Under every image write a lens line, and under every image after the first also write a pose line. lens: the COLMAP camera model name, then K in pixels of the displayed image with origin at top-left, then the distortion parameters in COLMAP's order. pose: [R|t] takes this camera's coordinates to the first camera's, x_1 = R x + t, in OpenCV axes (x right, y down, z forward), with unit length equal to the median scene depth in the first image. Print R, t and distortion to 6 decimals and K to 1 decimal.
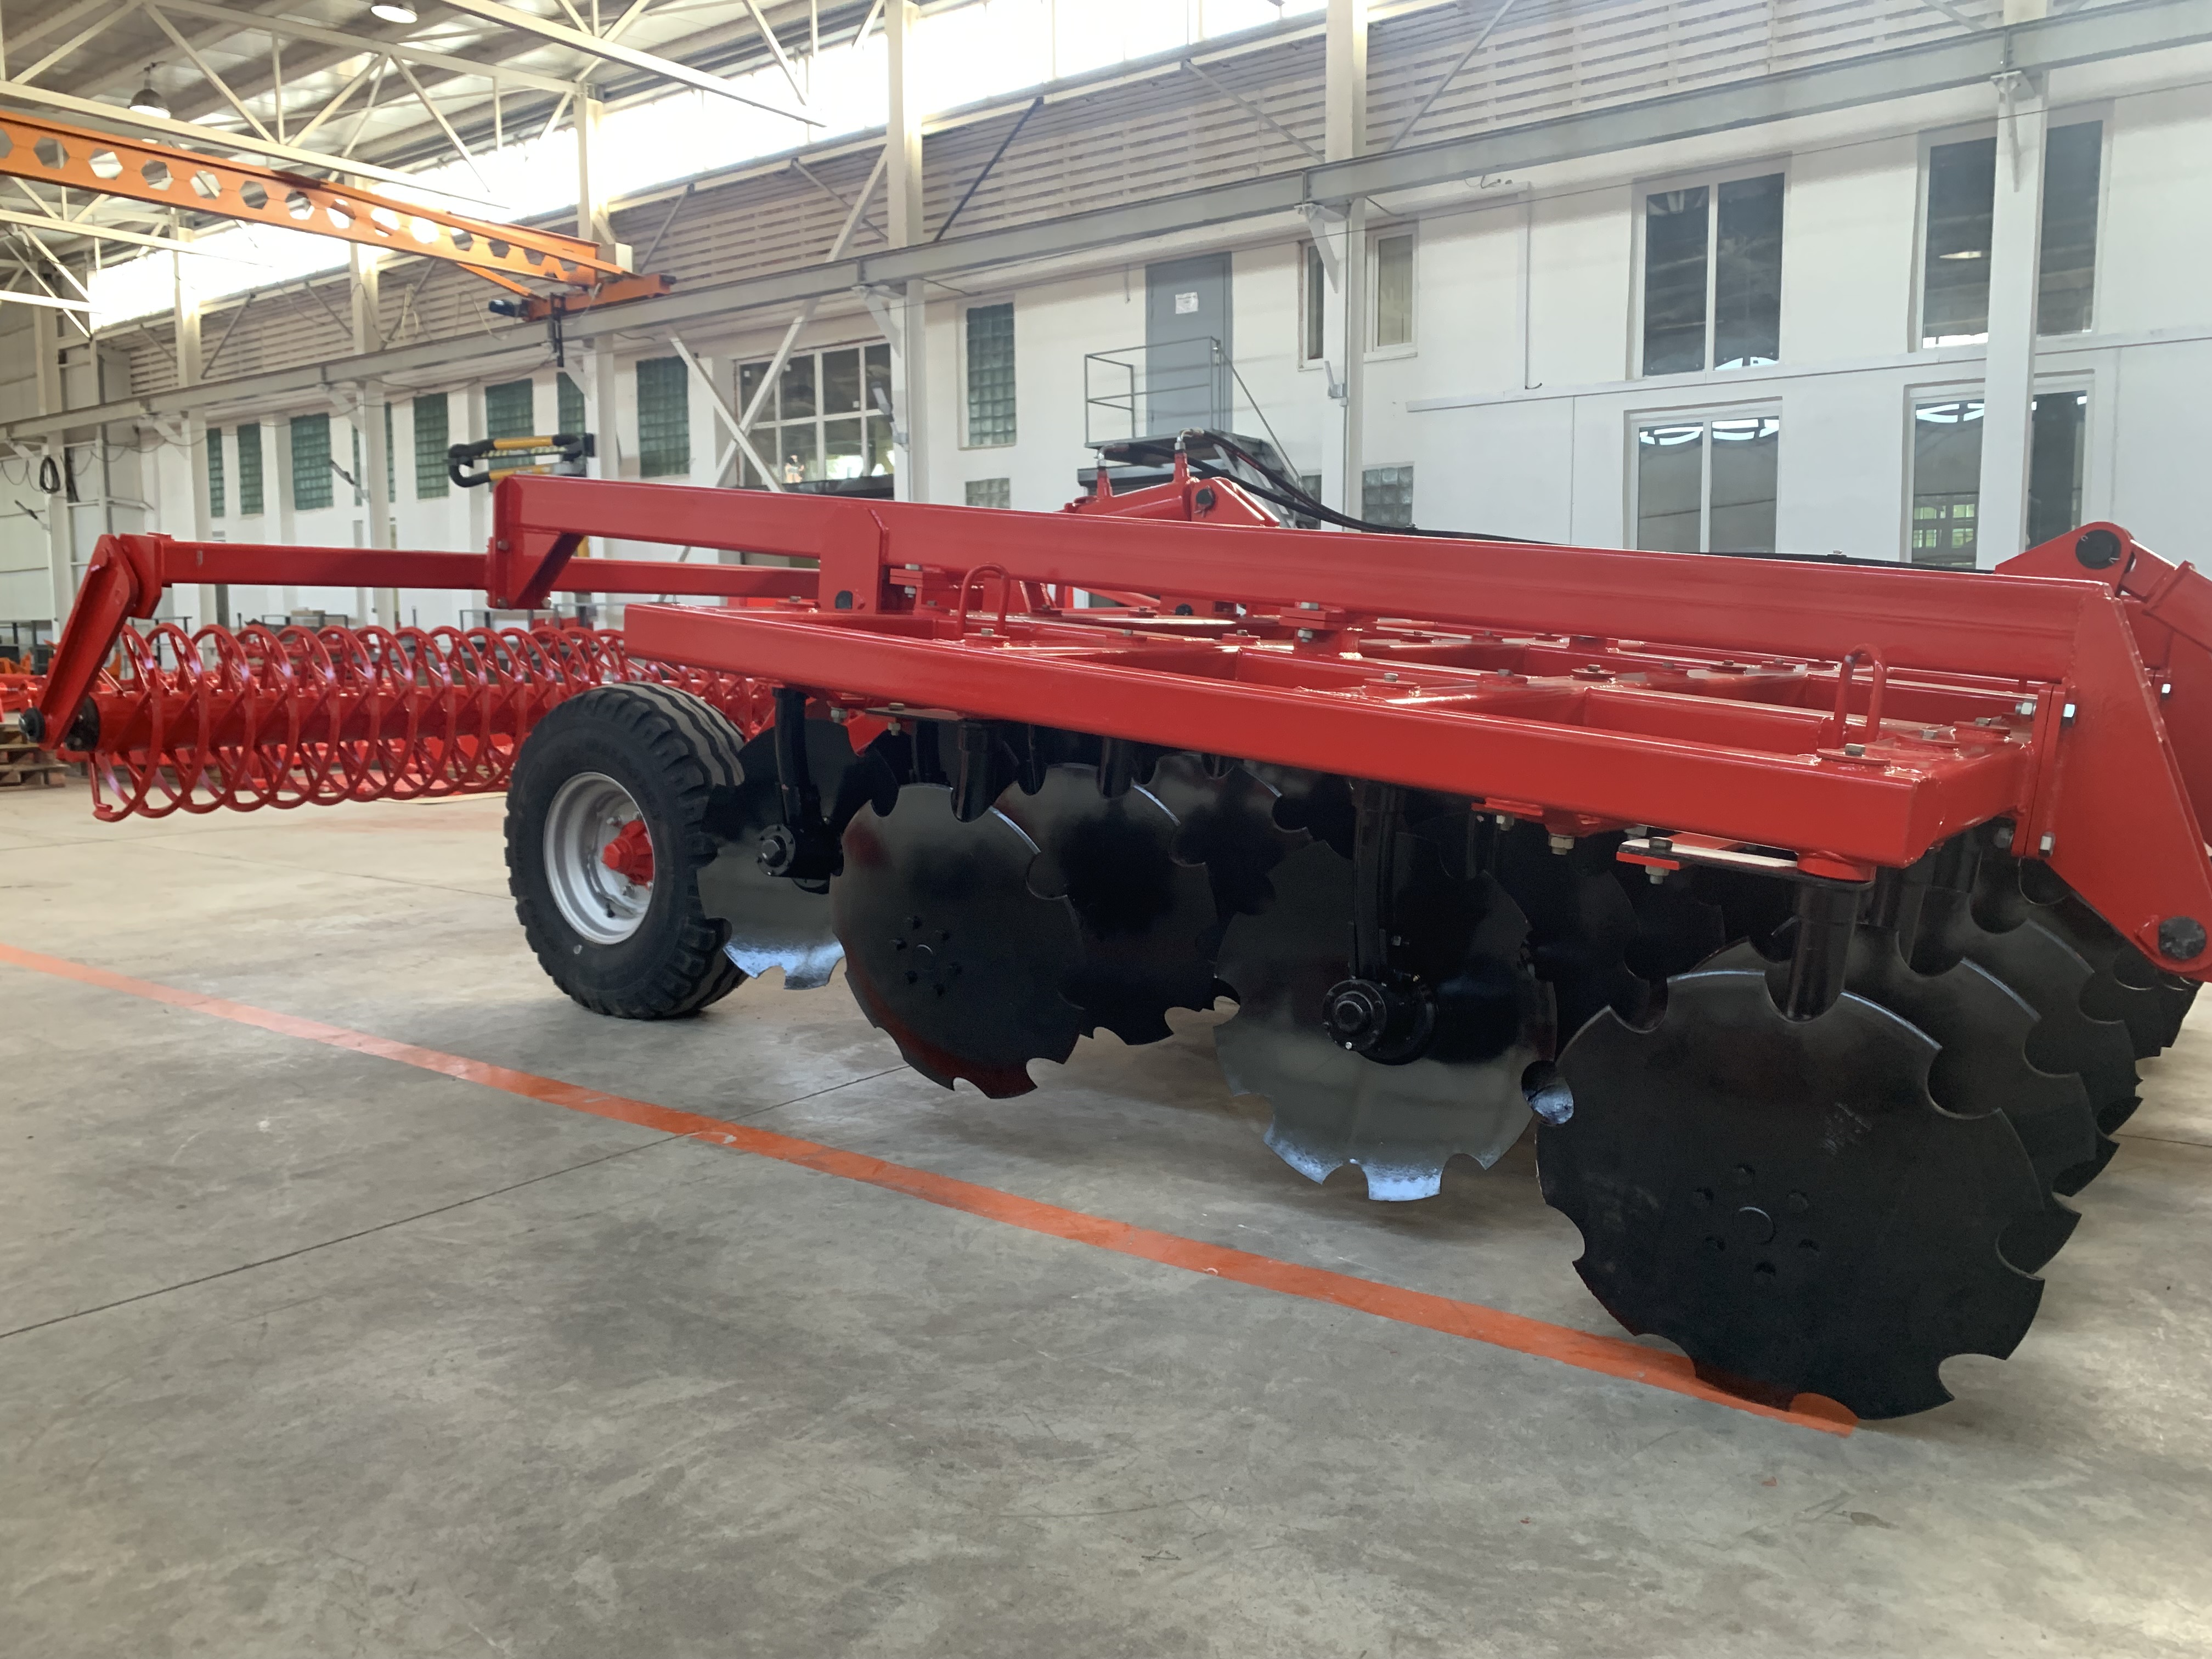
lens RADIAL K [[1705.3, 0, 1091.2], [0, 1705.3, 785.5], [0, 0, 1]] dist [0.023176, -0.009580]
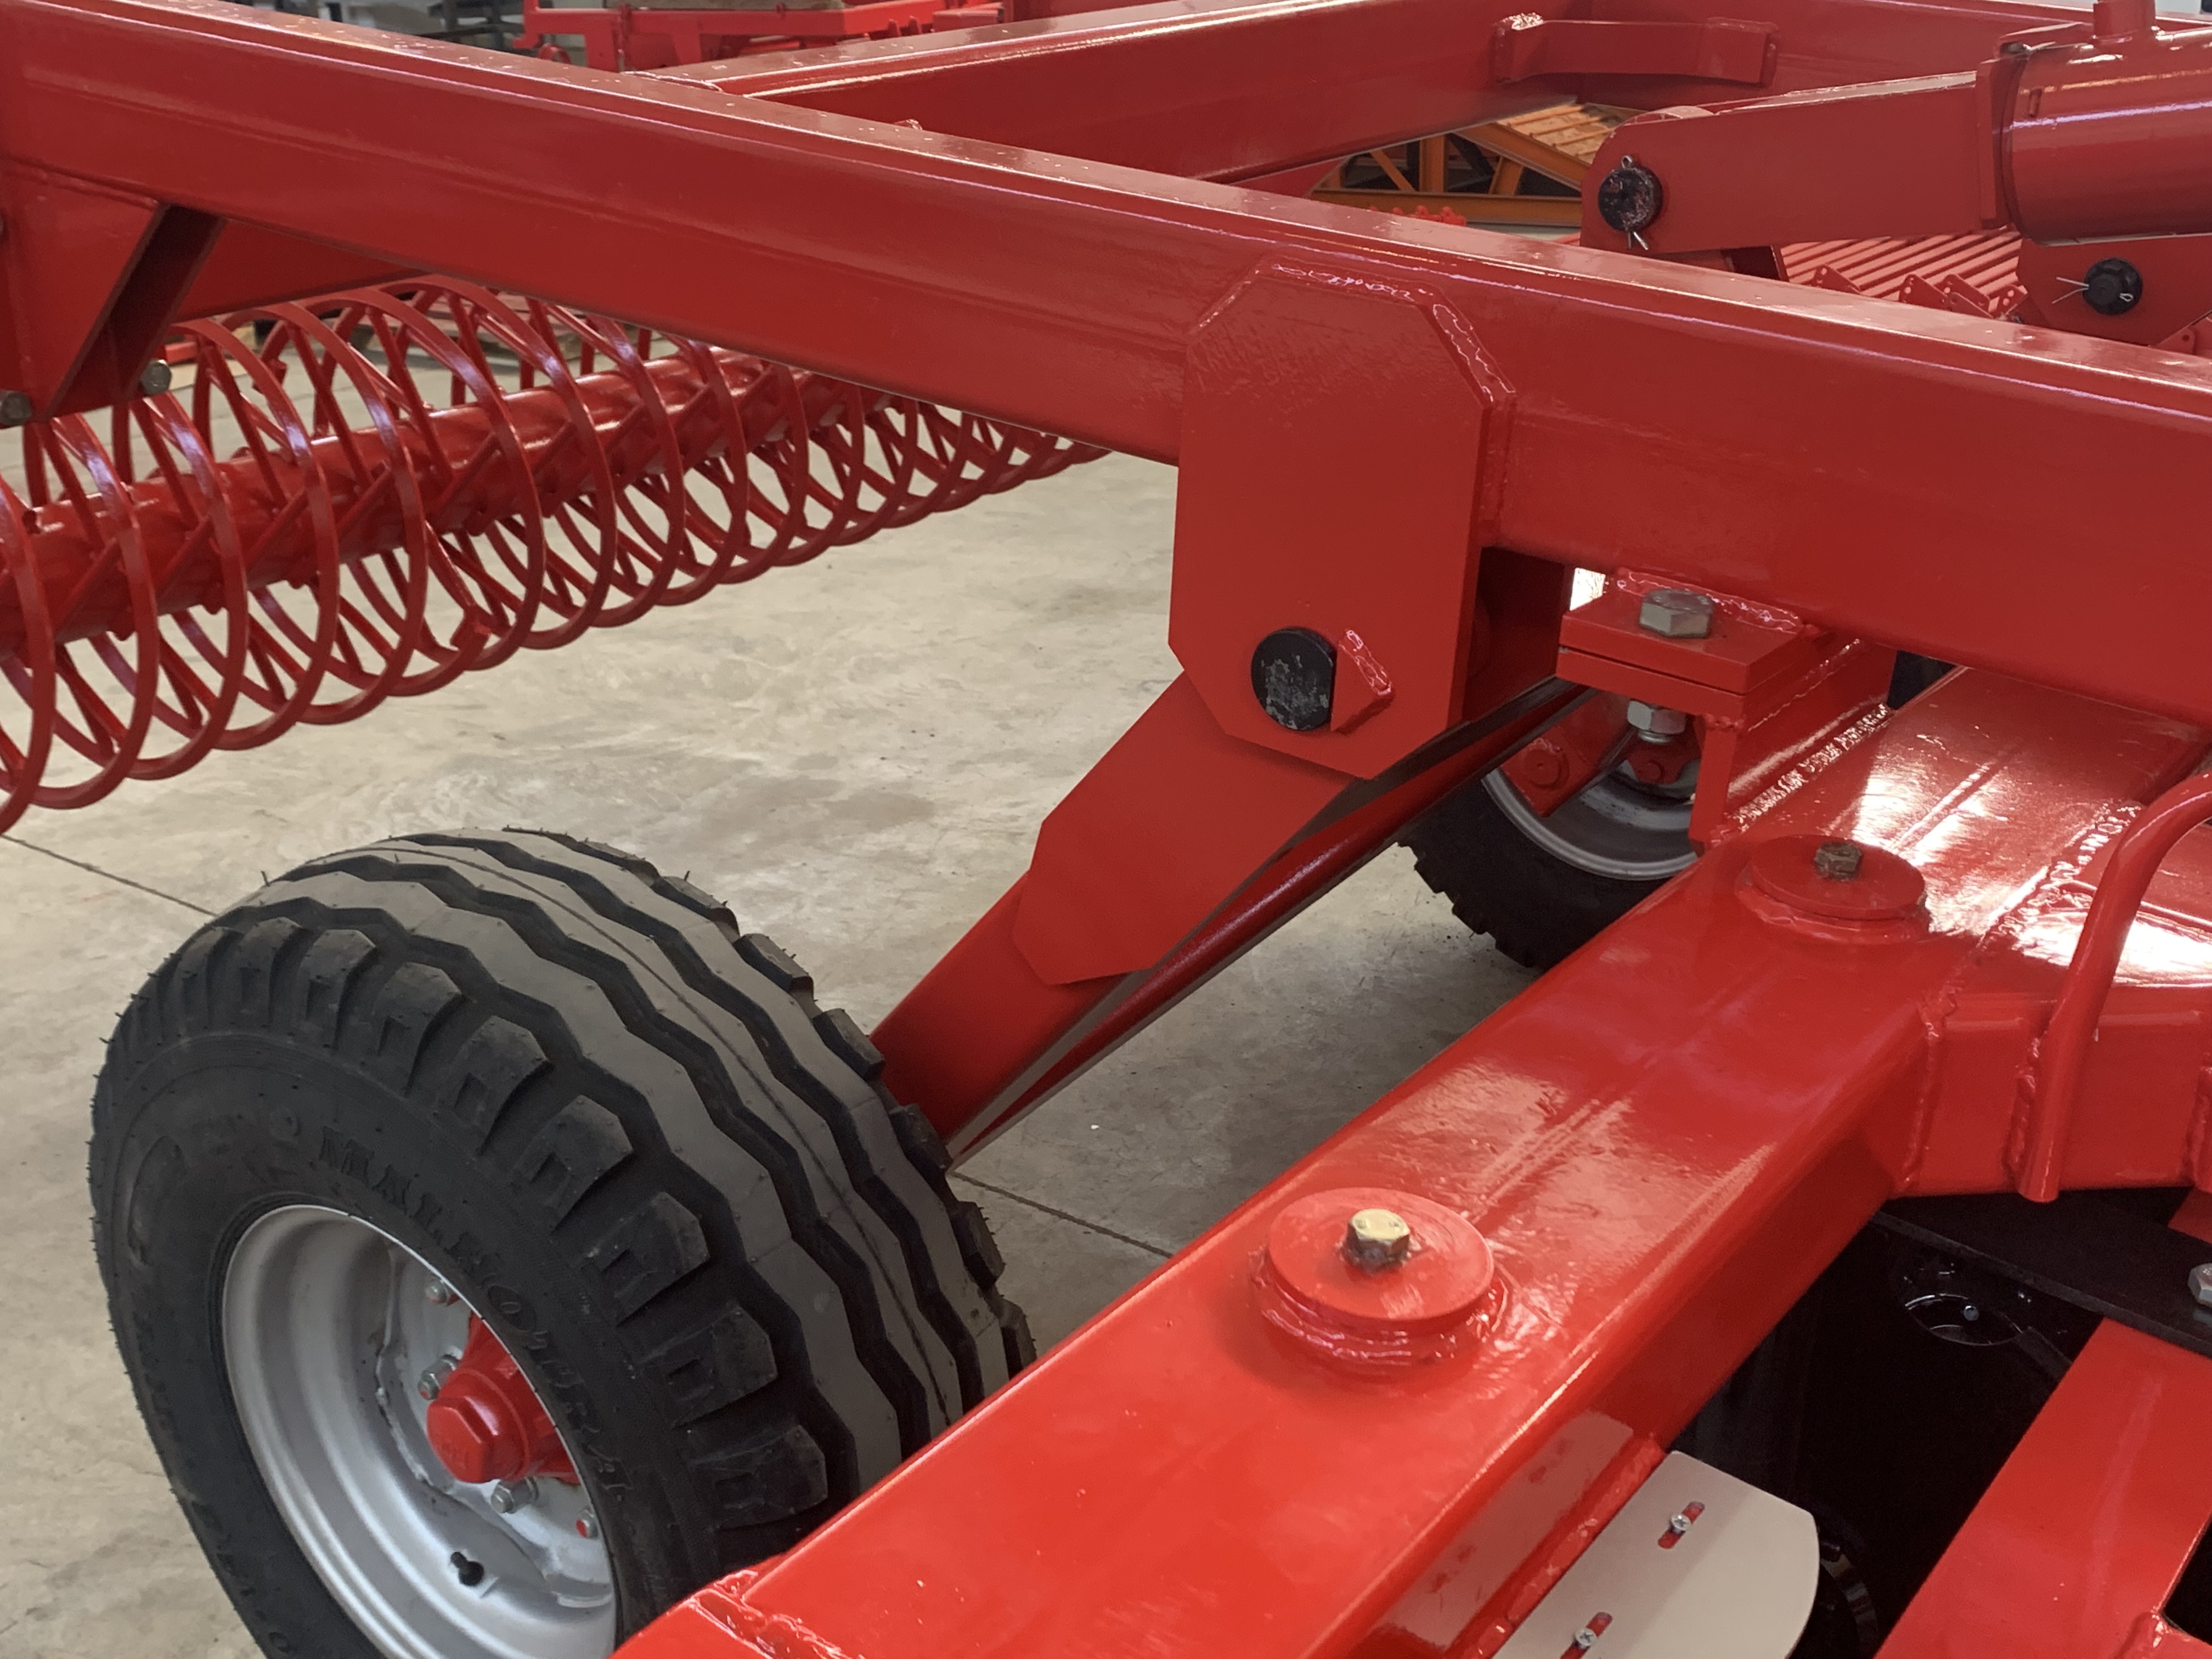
lens RADIAL K [[2501.4, 0, 1106.1], [0, 2501.4, 823.4], [0, 0, 1]] dist [-0.049936, 0.000000]
pose [[0.999472, -0.032382, -0.002529, -0.045874], [0.031840, 0.961381, 0.273371, -0.049330], [-0.006421, -0.273308, 0.961905, 0.173027]]
